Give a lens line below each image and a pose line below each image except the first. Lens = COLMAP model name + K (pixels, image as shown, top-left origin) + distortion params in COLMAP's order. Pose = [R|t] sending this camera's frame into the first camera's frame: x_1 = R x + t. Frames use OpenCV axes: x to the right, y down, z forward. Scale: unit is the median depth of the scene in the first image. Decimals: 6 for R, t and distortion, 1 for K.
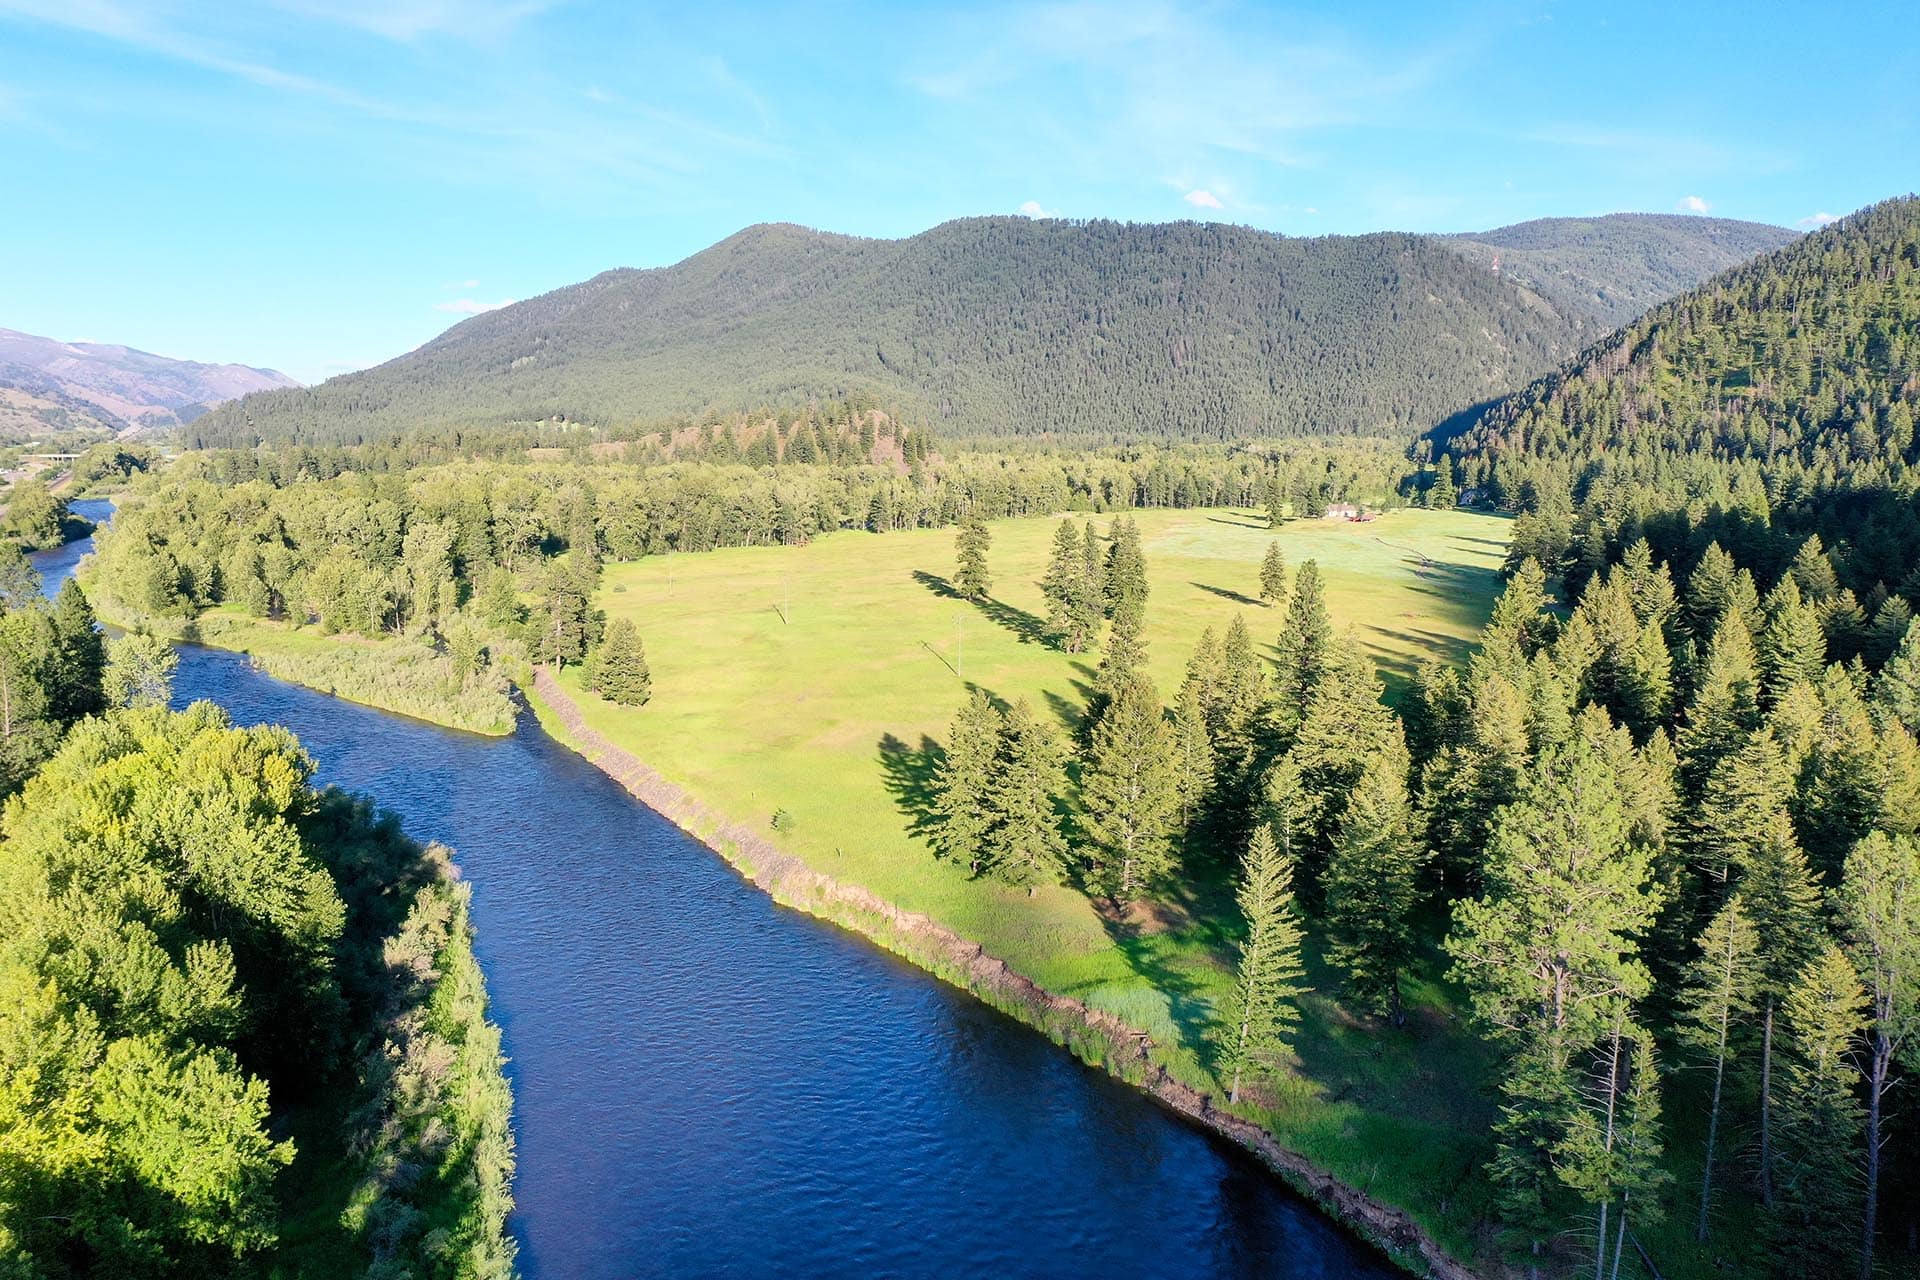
lens RADIAL K [[1429.3, 0, 960.0], [0, 1429.3, 640.0], [0, 0, 1]] dist [-0.004564, -0.006447]
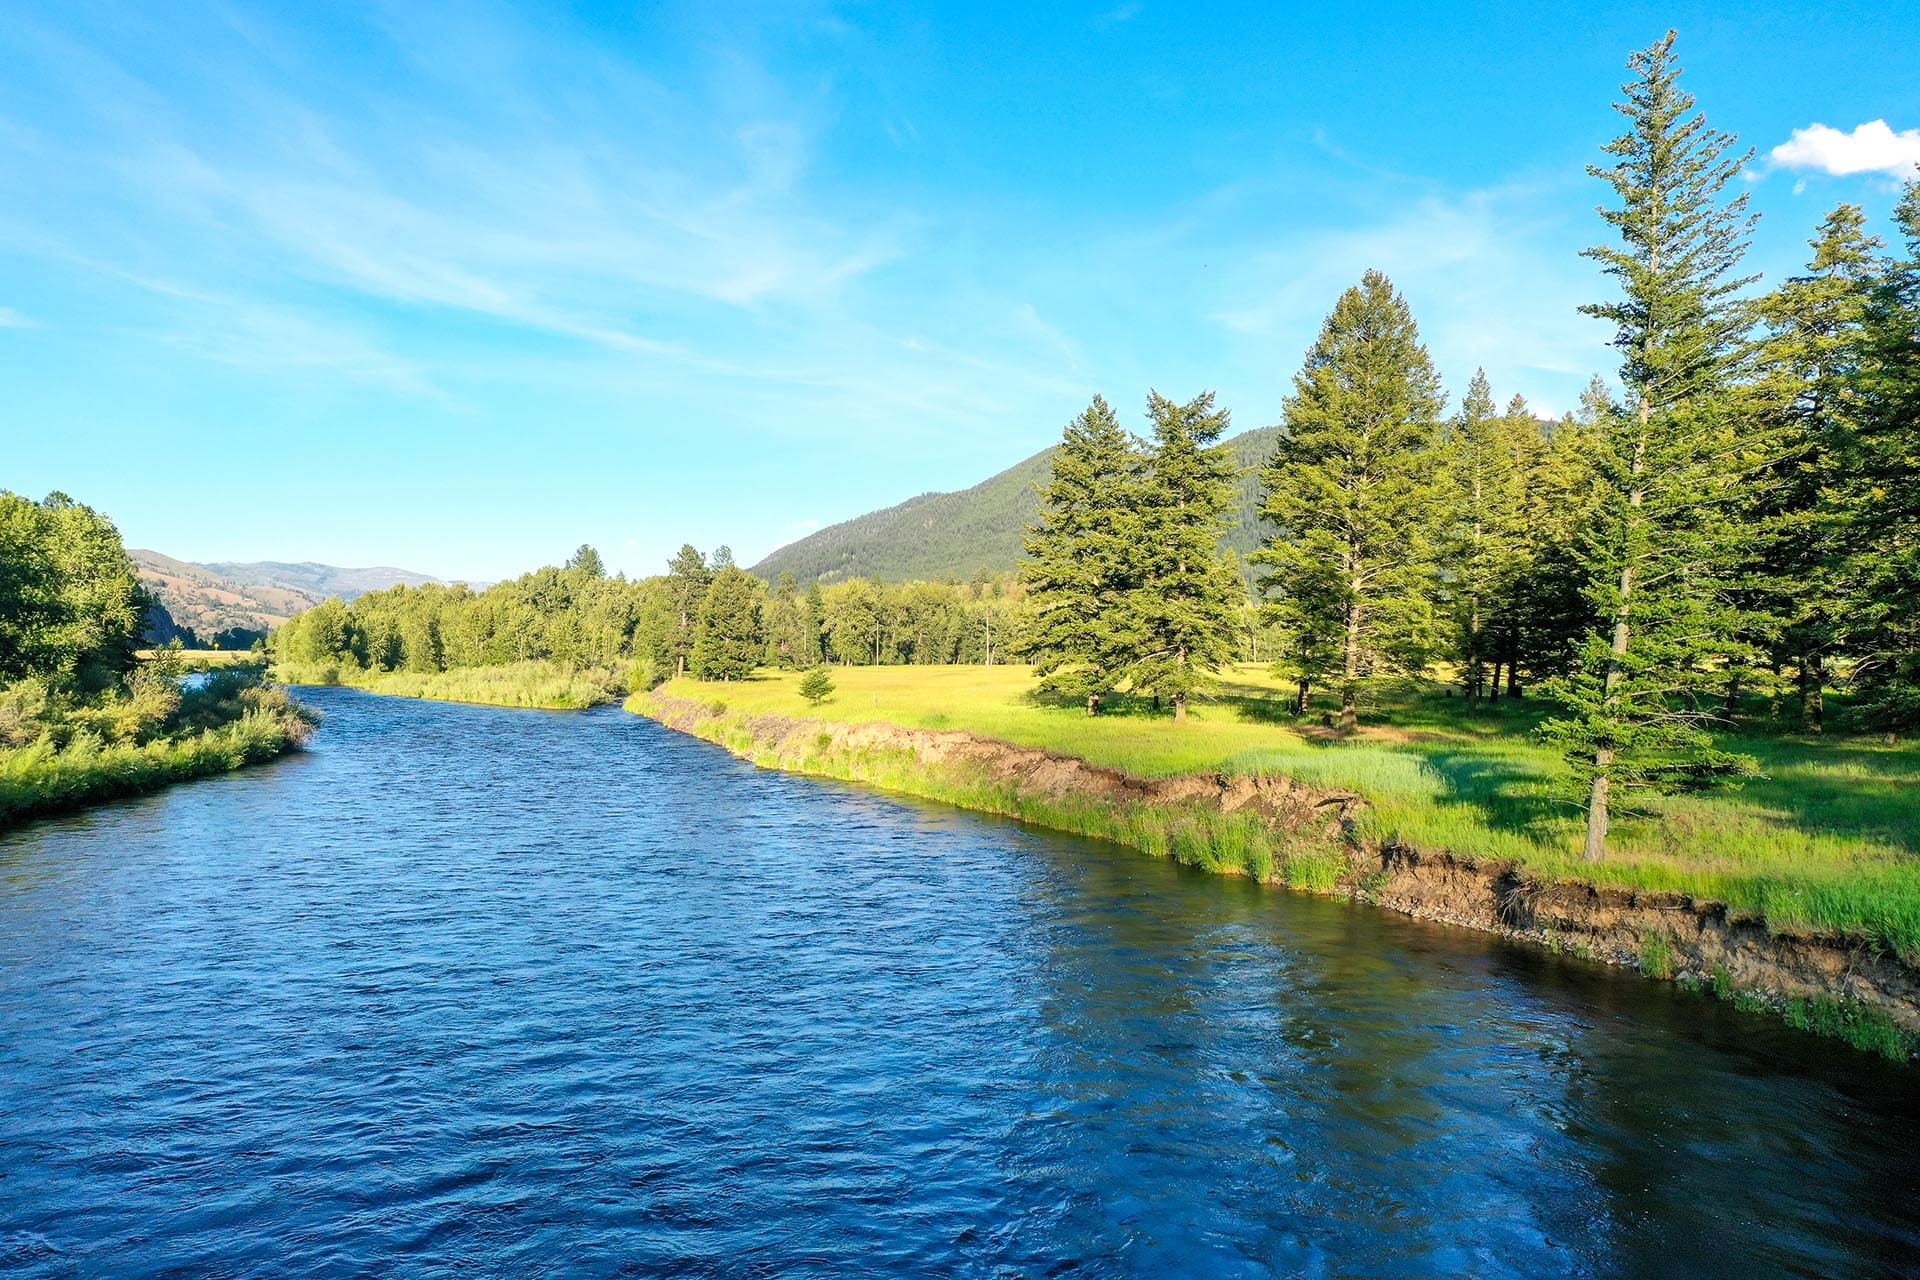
lens RADIAL K [[1429.3, 0, 960.0], [0, 1429.3, 640.0], [0, 0, 1]] dist [-0.004564, -0.006447]
pose [[0.977292, -0.015922, -0.211300, 0.022172], [-0.018165, 0.987208, -0.158402, 0.061737], [0.211119, 0.158644, 0.964500, 0.119688]]
